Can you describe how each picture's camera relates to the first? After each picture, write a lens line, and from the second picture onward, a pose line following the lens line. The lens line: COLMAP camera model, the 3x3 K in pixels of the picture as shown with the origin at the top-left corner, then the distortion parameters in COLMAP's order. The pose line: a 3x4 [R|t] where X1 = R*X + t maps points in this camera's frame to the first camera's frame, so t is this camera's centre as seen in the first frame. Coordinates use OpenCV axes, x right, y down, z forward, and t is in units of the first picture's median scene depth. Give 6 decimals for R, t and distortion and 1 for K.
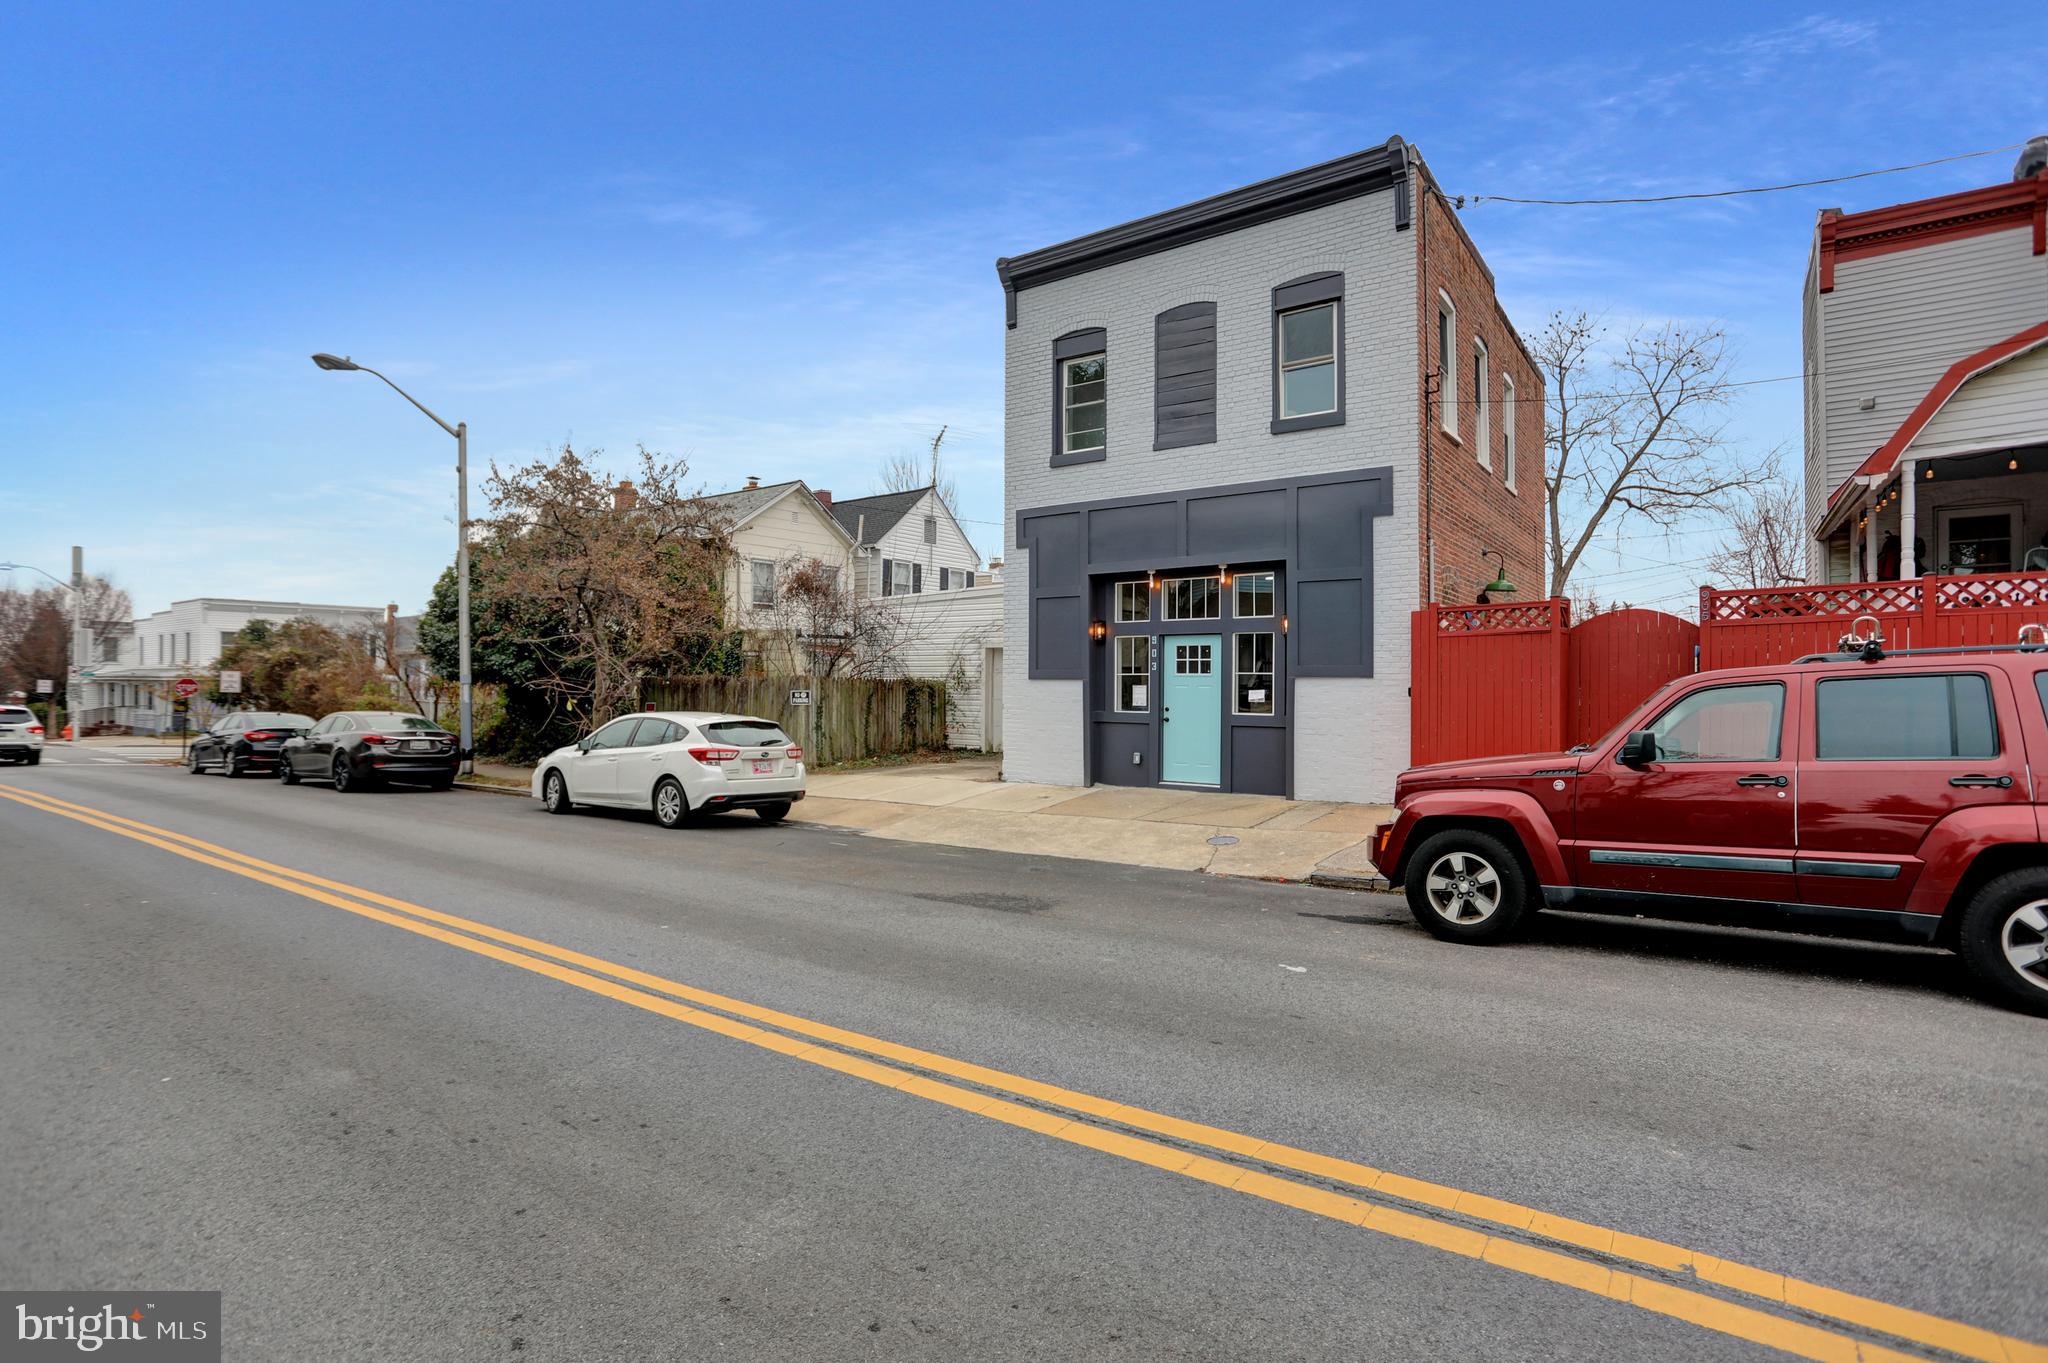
lens RADIAL K [[1034.0, 0, 995.9], [0, 1034.0, 671.5], [0, 0, 1]] dist [-0.076412, 0.039705]
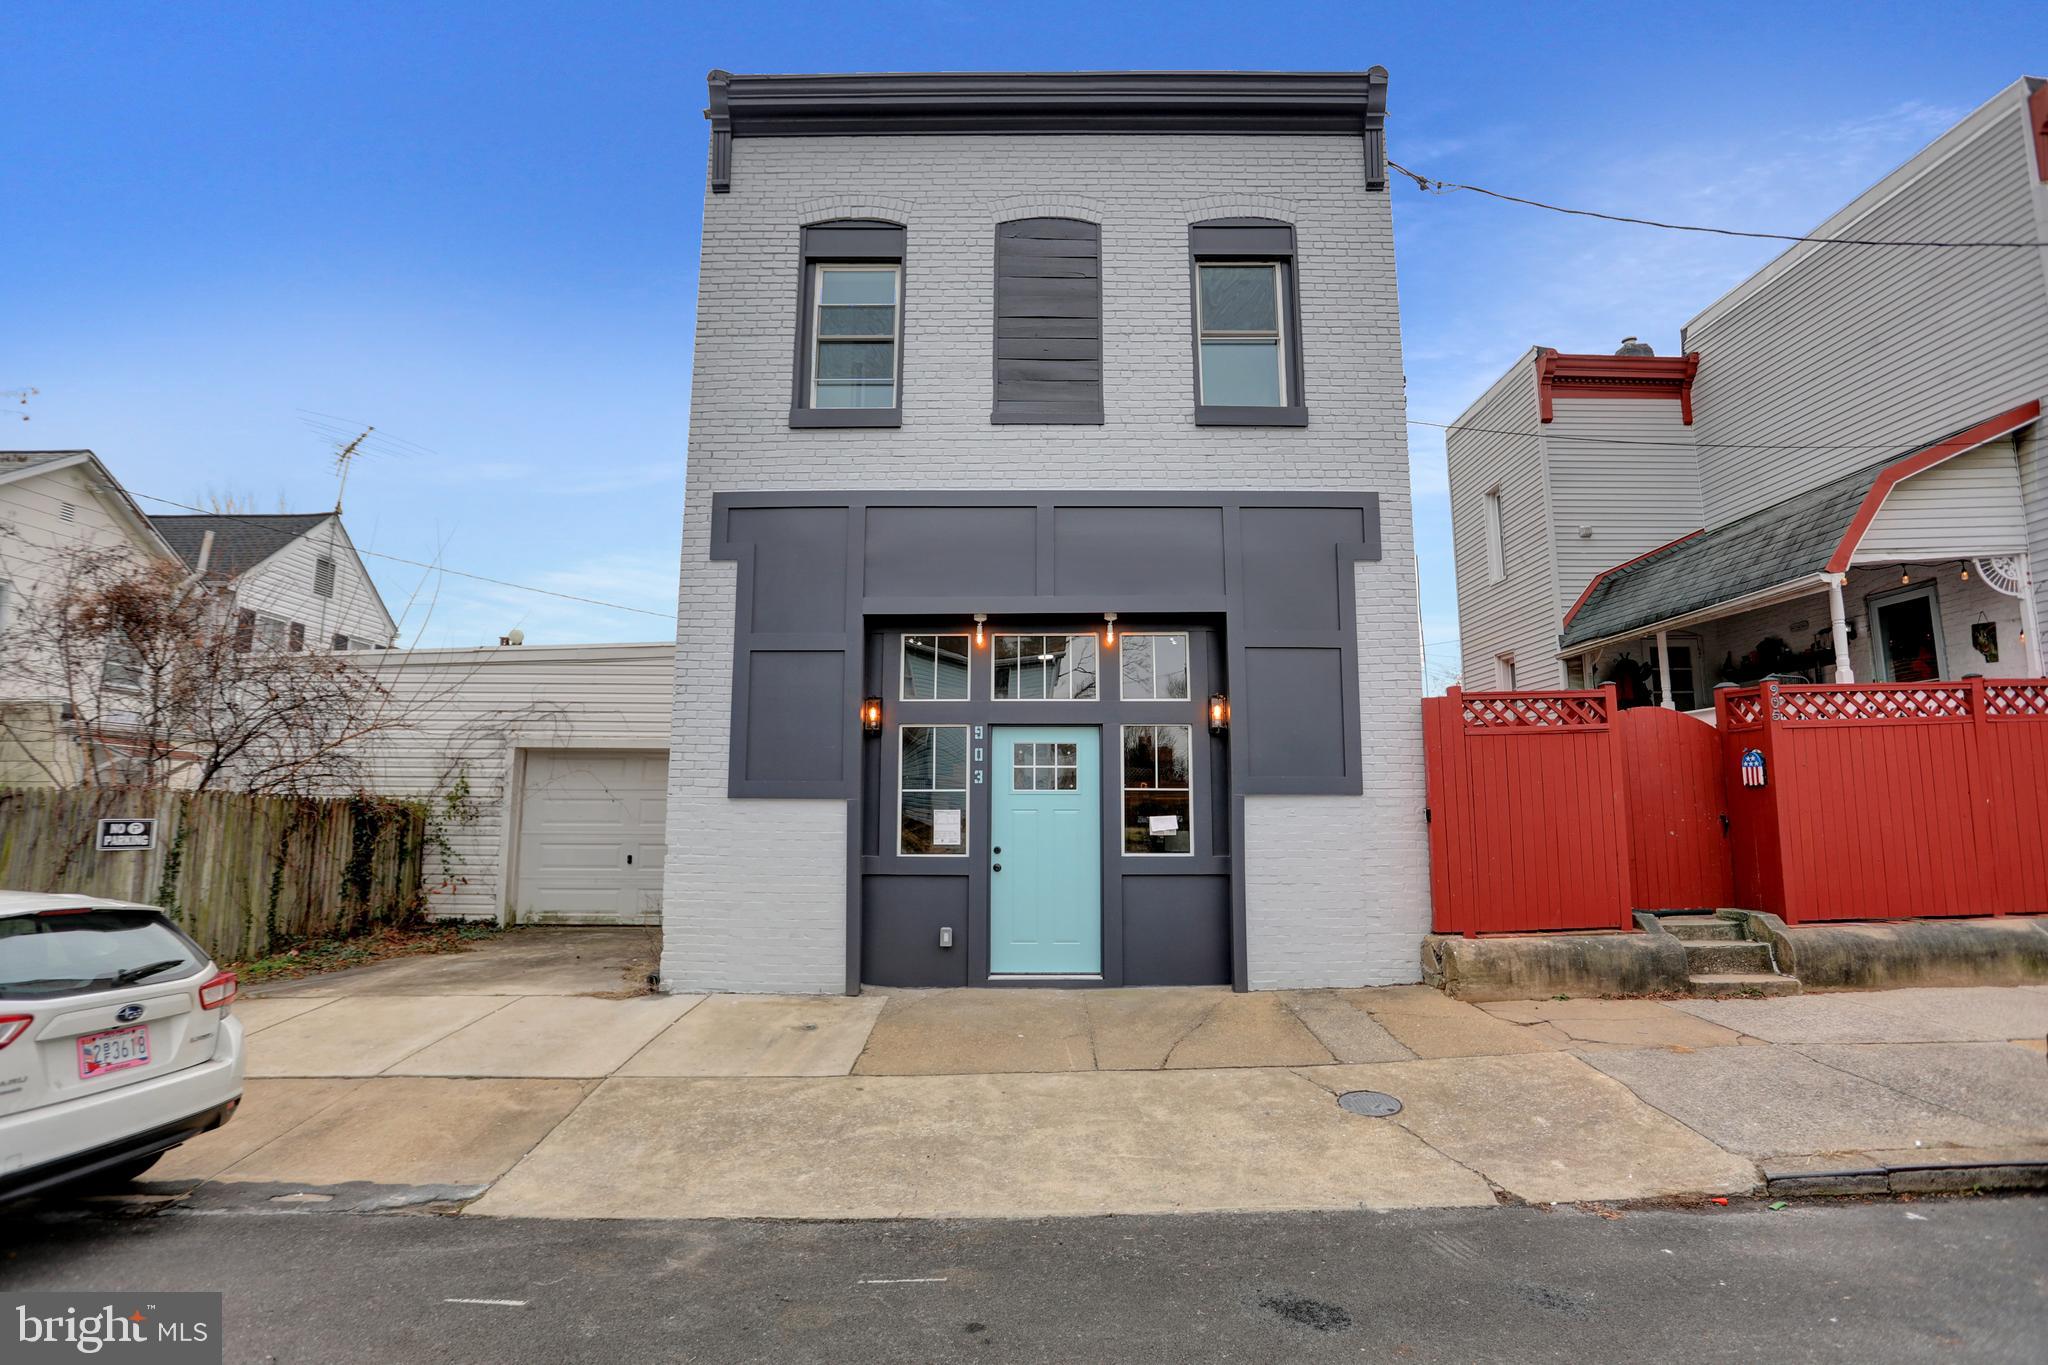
lens RADIAL K [[996.3, 0, 1019.0], [0, 996.3, 672.5], [0, 0, 1]] dist [-0.074403, 0.034079]
pose [[0.791163, 0.083598, 0.605865, -0.177778], [-0.003571, 0.991229, -0.132107, 0.011009], [-0.611595, 0.102355, 0.784522, 0.528972]]
